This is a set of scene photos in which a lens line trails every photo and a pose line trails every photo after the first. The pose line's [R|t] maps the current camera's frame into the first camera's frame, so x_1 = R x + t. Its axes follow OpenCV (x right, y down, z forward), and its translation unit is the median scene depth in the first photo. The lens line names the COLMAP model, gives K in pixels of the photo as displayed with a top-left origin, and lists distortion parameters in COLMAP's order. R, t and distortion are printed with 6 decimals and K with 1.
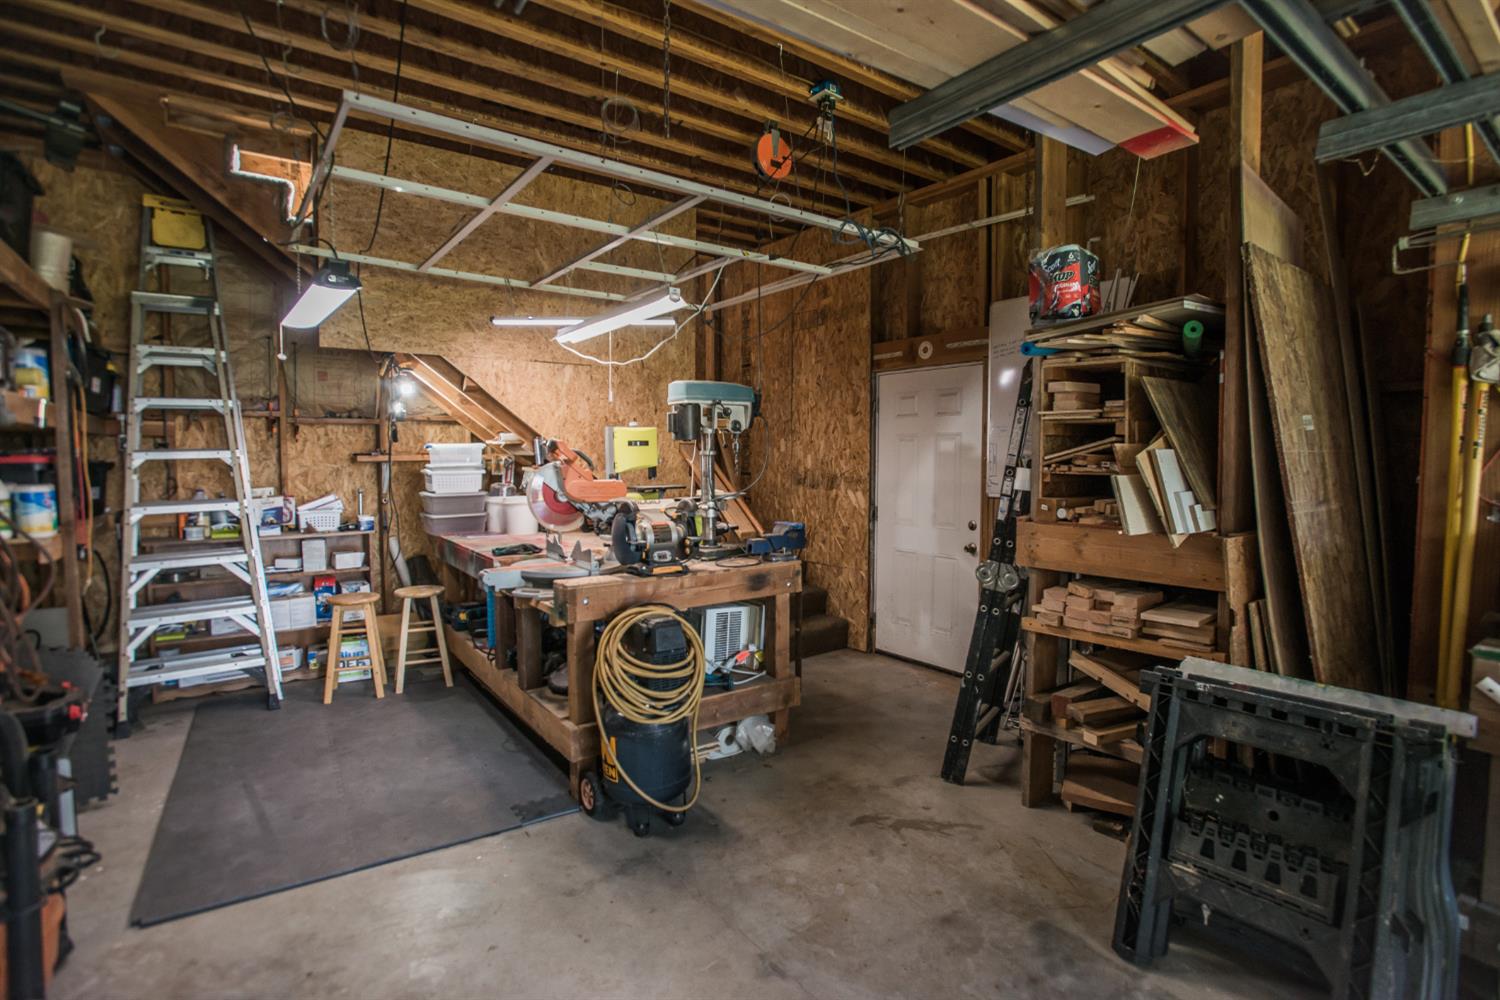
lens RADIAL K [[734.3, 0, 758.7], [0, 734.3, 493.3], [0, 0, 1]] dist [-0.064785, 0.029561]
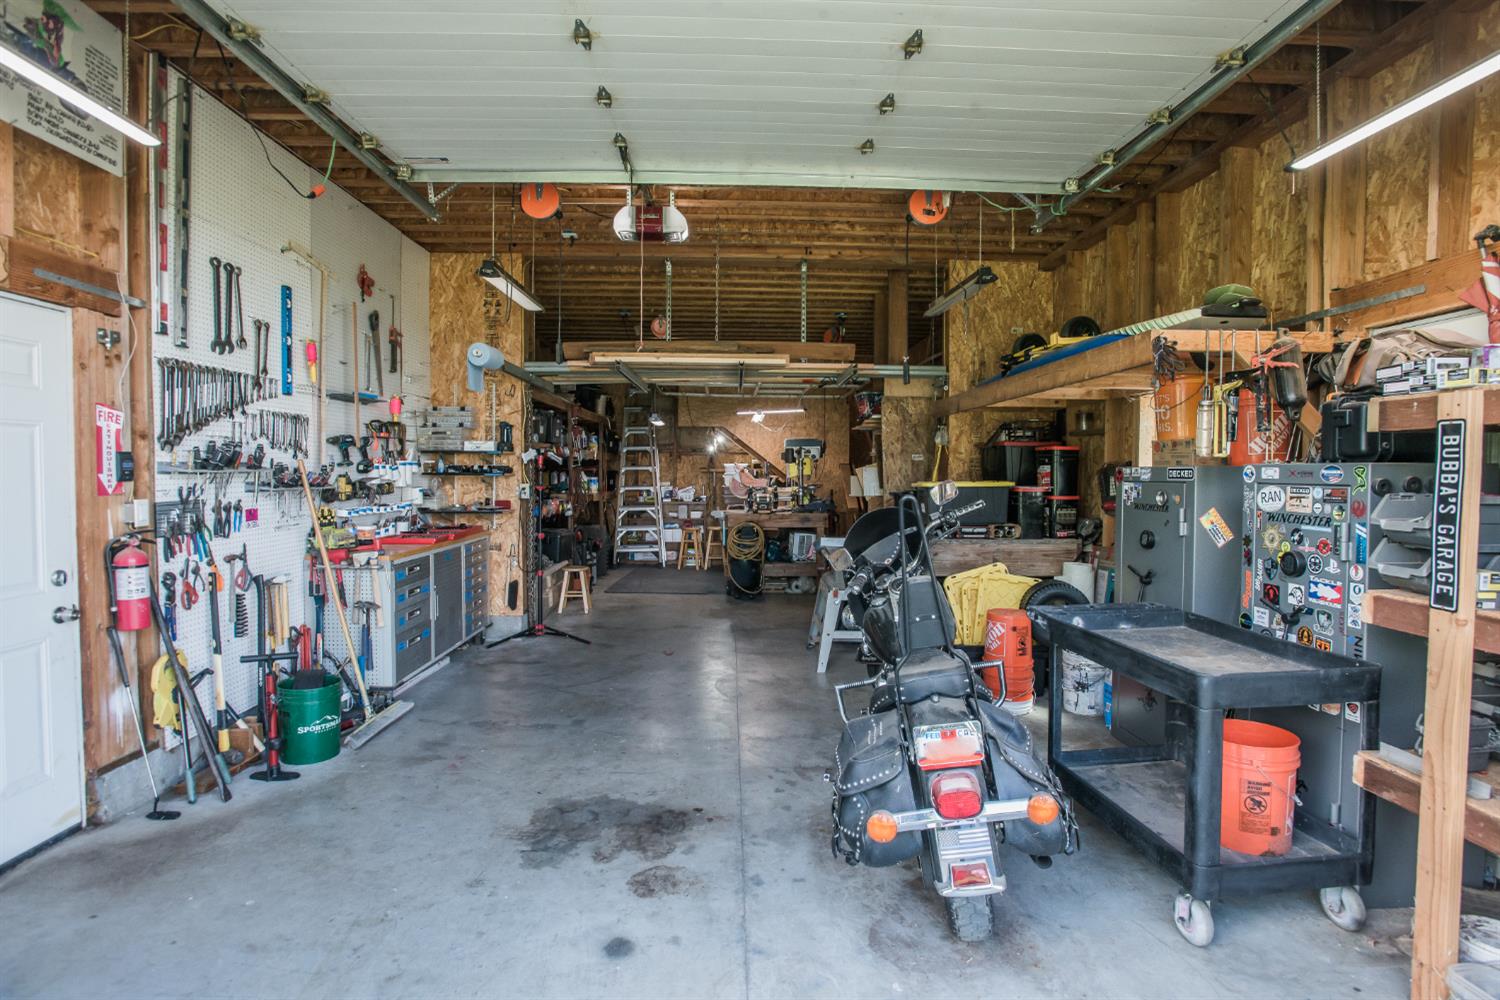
lens RADIAL K [[734.3, 0, 758.7], [0, 734.3, 493.3], [0, 0, 1]] dist [-0.064785, 0.029561]
pose [[0.822896, 0.022800, -0.567735, 1.073747], [-0.035249, 0.999318, -0.010959, 0.050982], [0.567098, 0.029030, 0.823139, -0.948171]]
